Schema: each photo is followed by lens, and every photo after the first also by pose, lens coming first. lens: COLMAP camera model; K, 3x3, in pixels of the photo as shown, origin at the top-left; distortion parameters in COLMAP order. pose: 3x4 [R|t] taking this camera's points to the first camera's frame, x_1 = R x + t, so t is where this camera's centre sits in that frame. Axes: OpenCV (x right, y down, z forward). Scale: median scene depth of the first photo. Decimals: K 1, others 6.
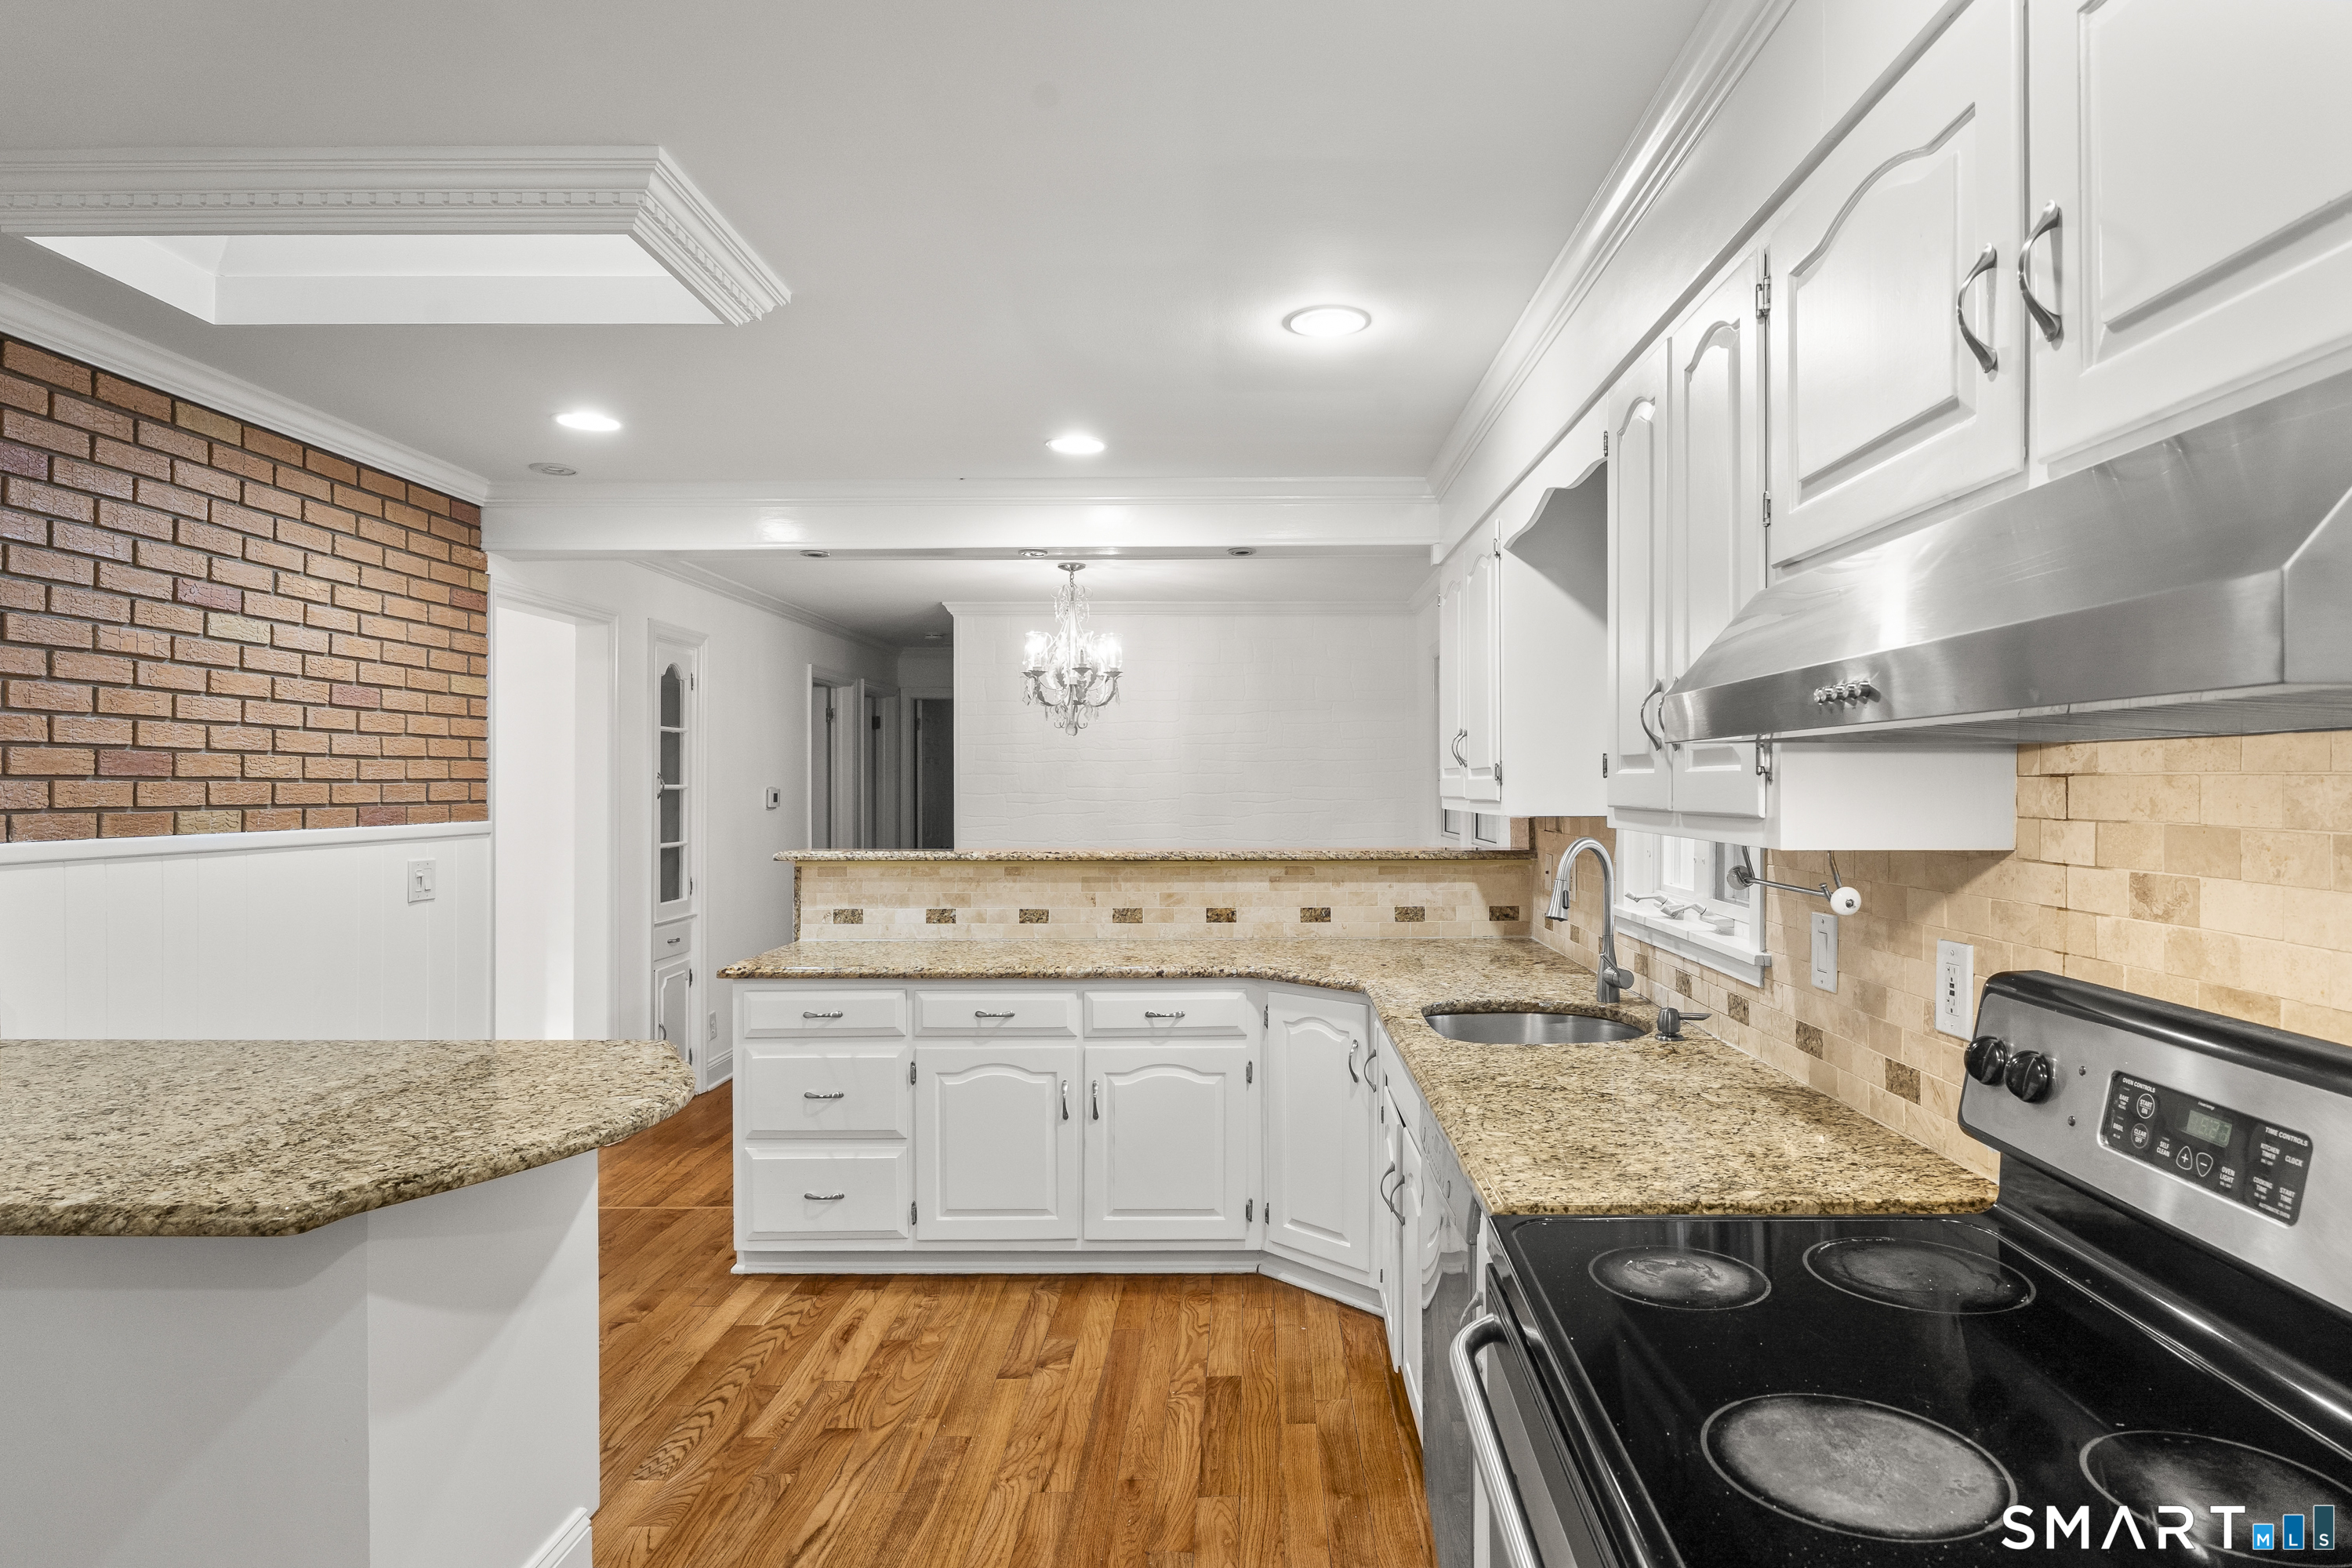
lens RADIAL K [[1301.7, 0, 1248.1], [0, 1301.7, 785.8], [0, 0, 1]] dist [-0.017485, 0.000200]
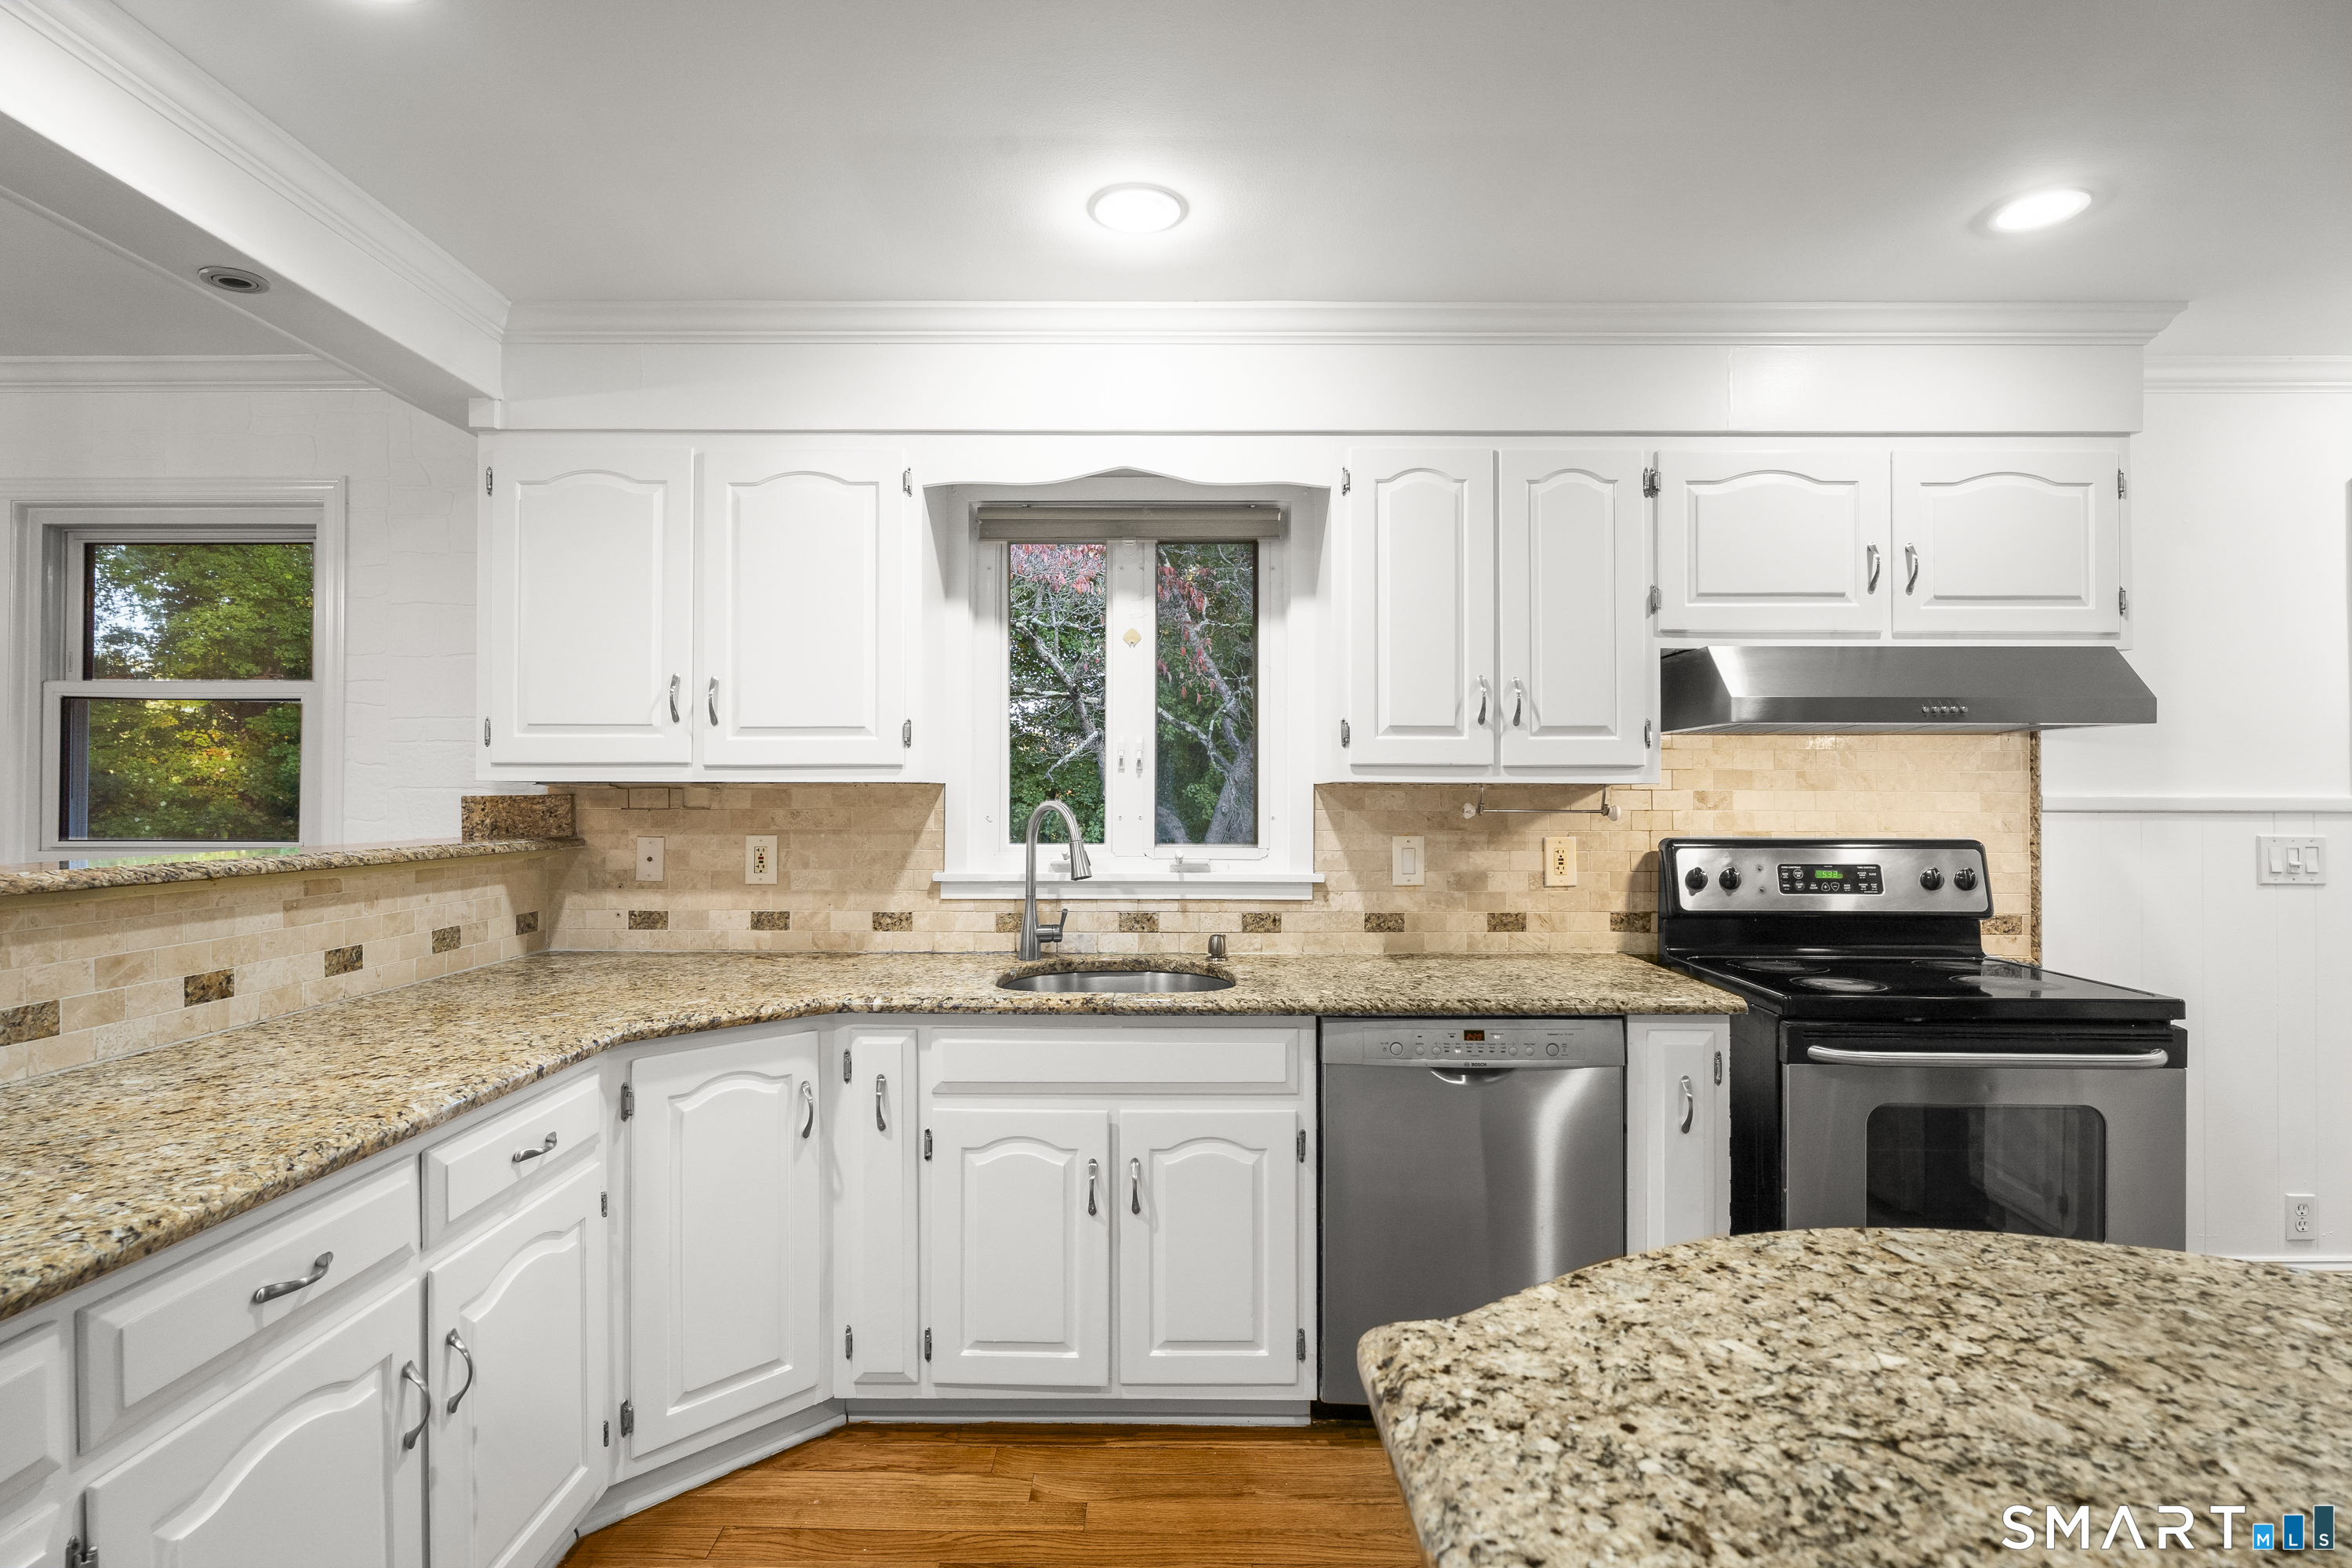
lens RADIAL K [[1165.6, 0, 1163.6], [0, 1165.6, 785.3], [0, 0, 1]] dist [-0.005117, 0.001130]
pose [[0.006813, 0.011851, 0.999907, -0.544407], [-0.000912, 0.999929, -0.011845, 0.031295], [-0.999976, -0.000832, 0.006823, 0.735422]]
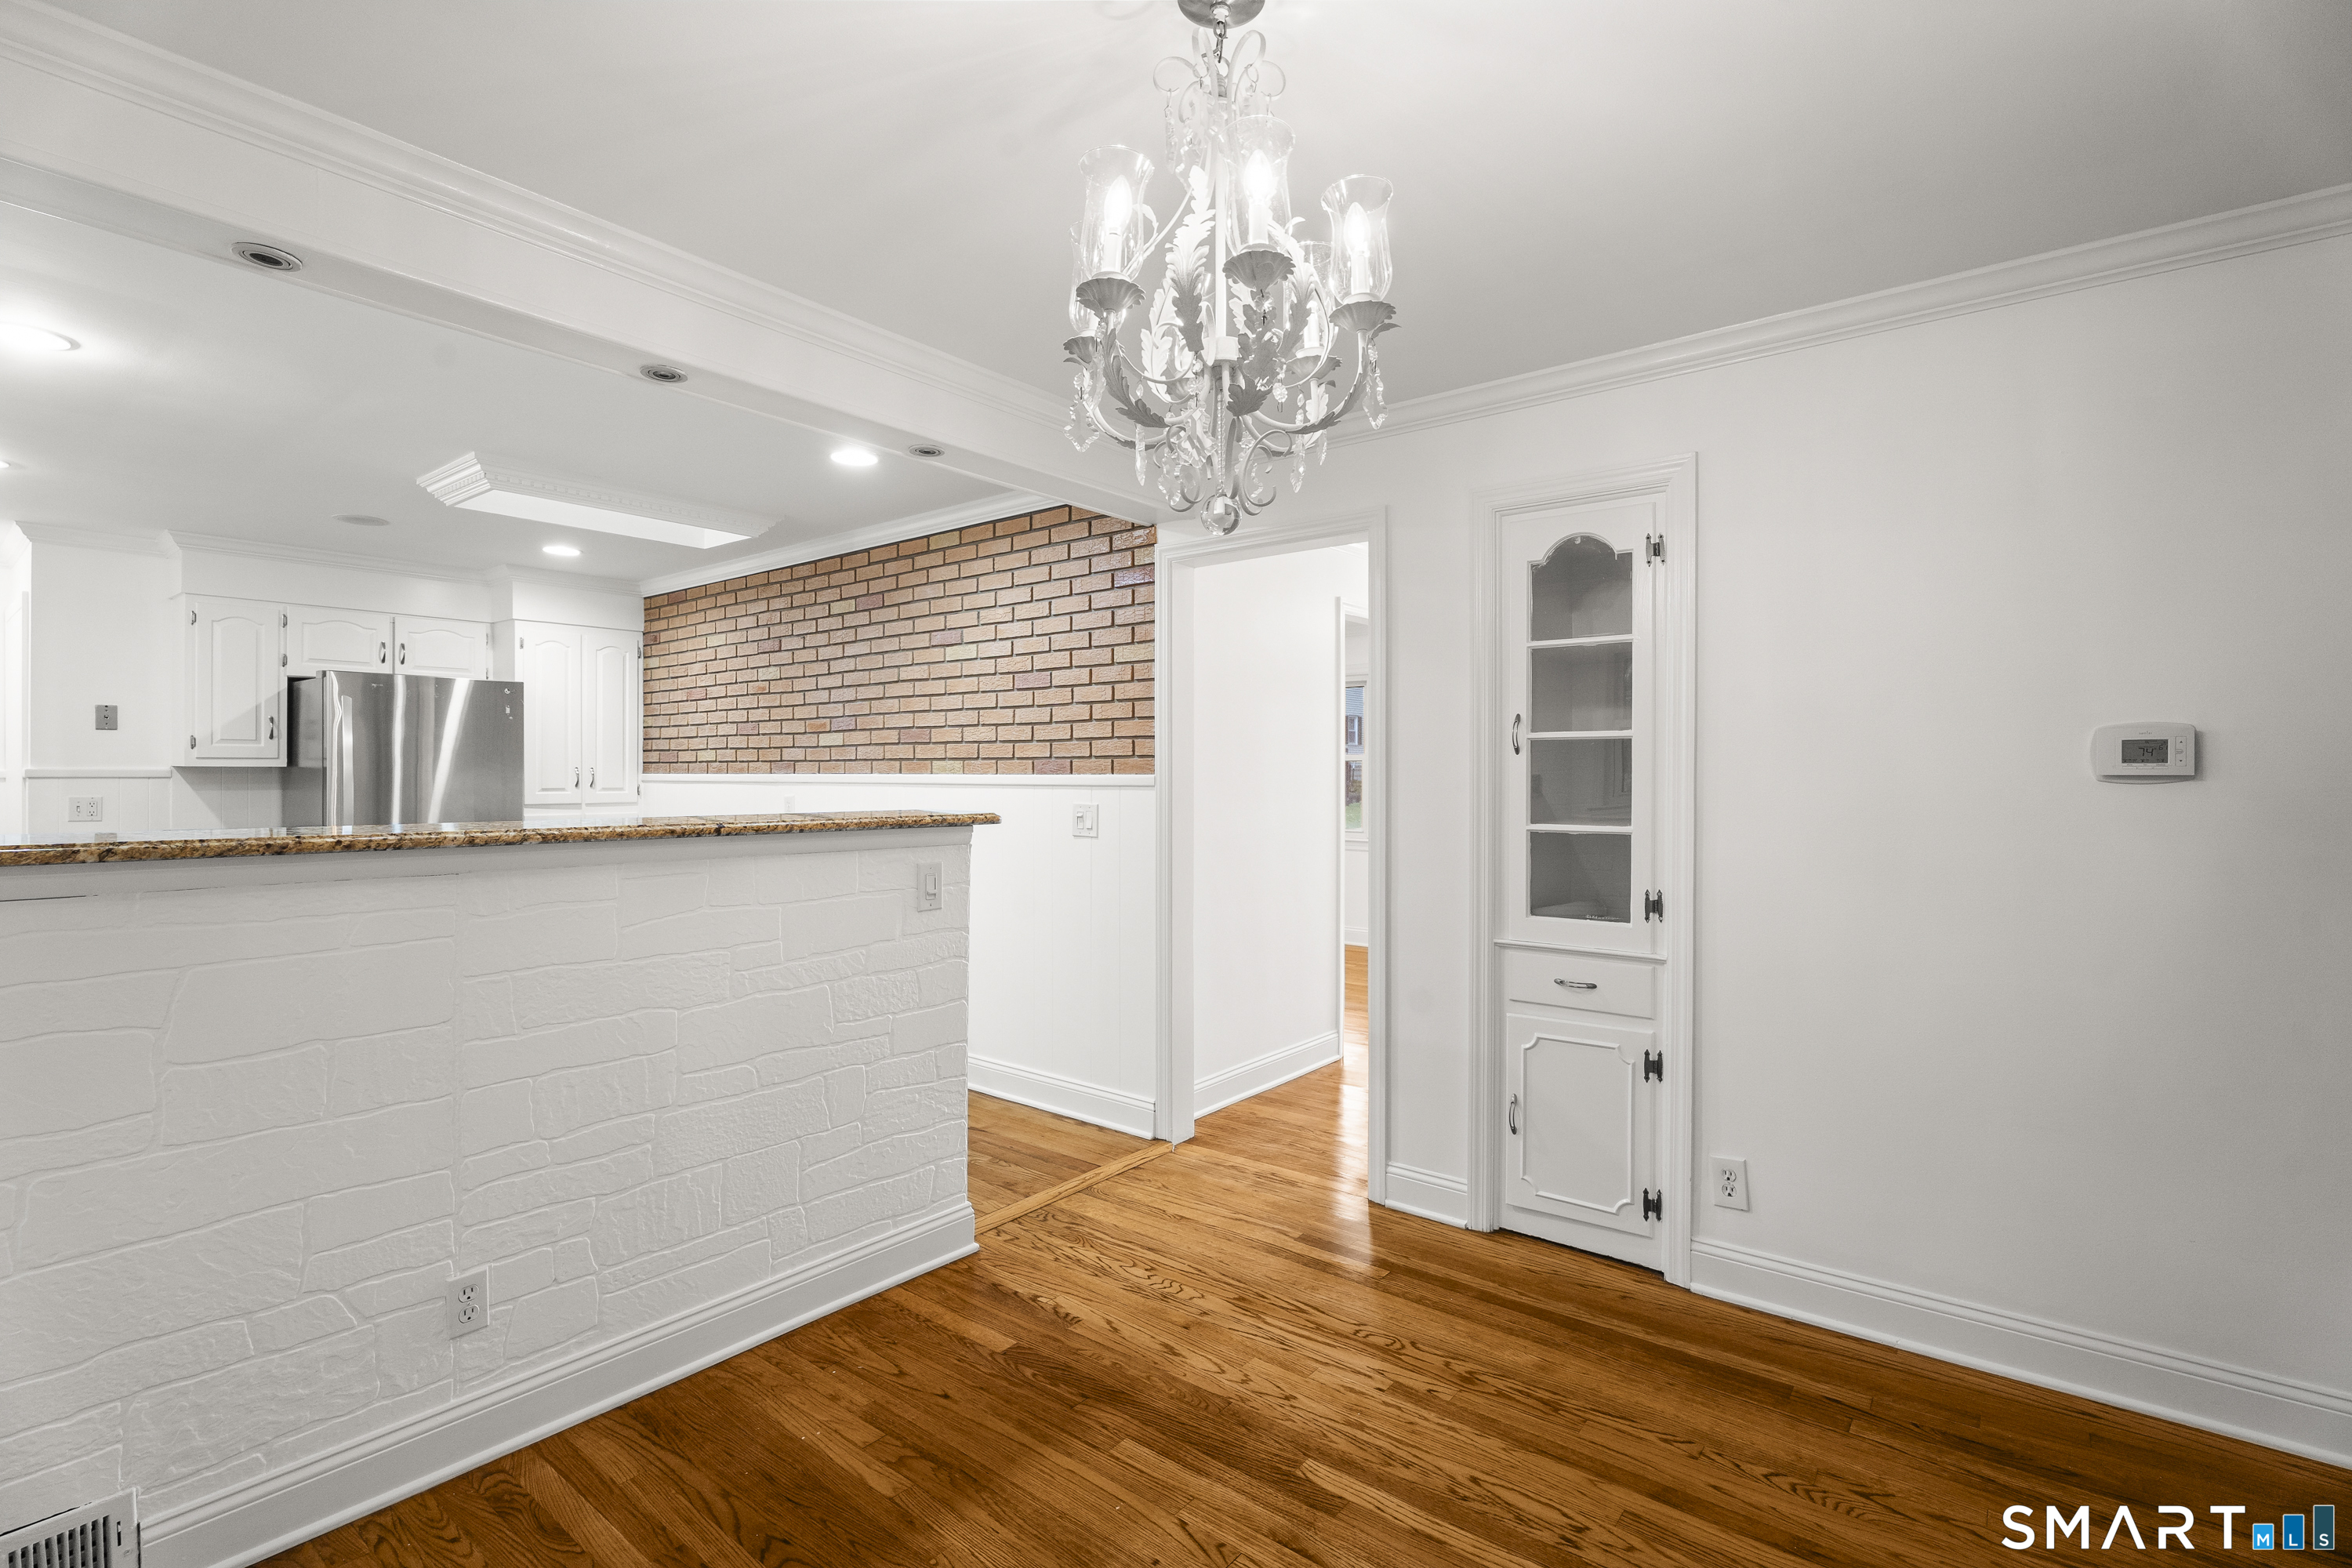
lens RADIAL K [[1063.8, 0, 1169.3], [0, 1063.8, 775.4], [0, 0, 1]] dist [-0.002853, -0.008954]
pose [[-0.628076, 0.000465, -0.778152, 0.107857], [-0.001020, 0.999998, 0.001421, 0.030903], [0.778151, 0.001686, -0.628075, 1.816398]]
